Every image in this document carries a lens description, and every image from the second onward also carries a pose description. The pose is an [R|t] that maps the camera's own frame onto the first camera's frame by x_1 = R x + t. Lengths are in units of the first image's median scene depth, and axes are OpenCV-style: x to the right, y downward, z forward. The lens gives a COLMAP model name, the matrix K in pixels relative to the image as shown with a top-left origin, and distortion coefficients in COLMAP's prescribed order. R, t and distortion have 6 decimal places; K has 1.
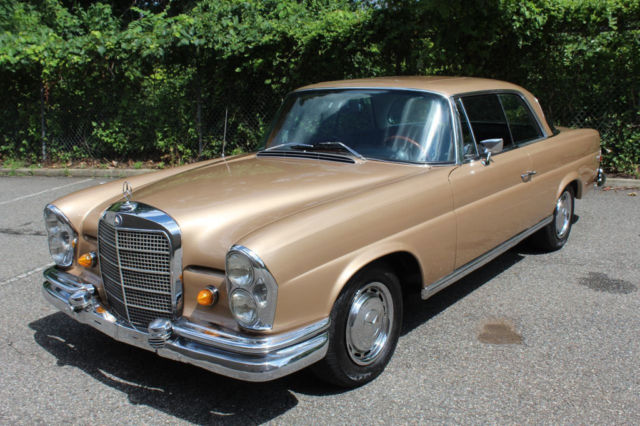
lens RADIAL K [[638.6, 0, 320.0], [0, 638.6, 213.0], [0, 0, 1]] dist [-0.148126, 0.186508]
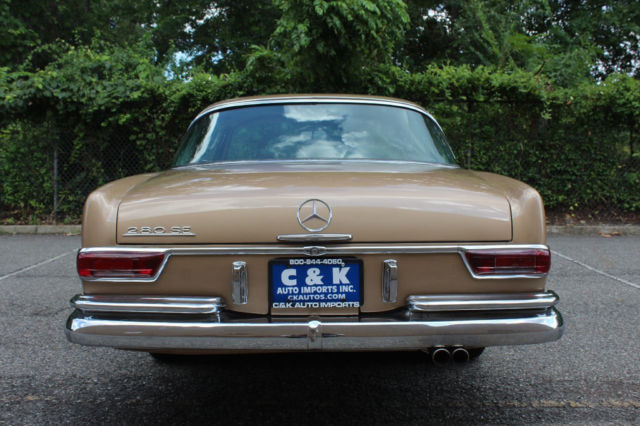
lens RADIAL K [[682.5, 0, 333.4], [0, 682.5, 212.7], [0, 0, 1]] dist [-0.097276, 0.015322]
pose [[0.946015, 0.009874, 0.323974, -0.157201], [0.037791, 0.989358, -0.140506, 0.094509], [-0.321914, 0.145164, 0.935574, -0.123346]]
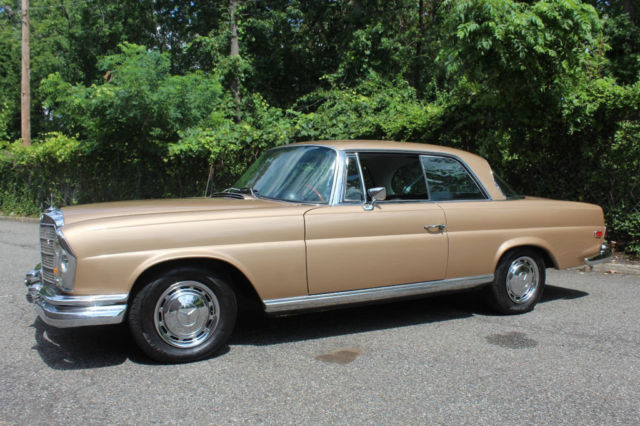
lens RADIAL K [[585.0, 0, 318.2], [0, 585.0, 217.0], [0, 0, 1]] dist [-0.154244, 0.157781]
pose [[0.922848, 0.052605, -0.381554, 0.304416], [-0.112435, 0.984275, -0.136239, 0.046023], [0.368387, 0.168628, 0.914251, 0.009528]]
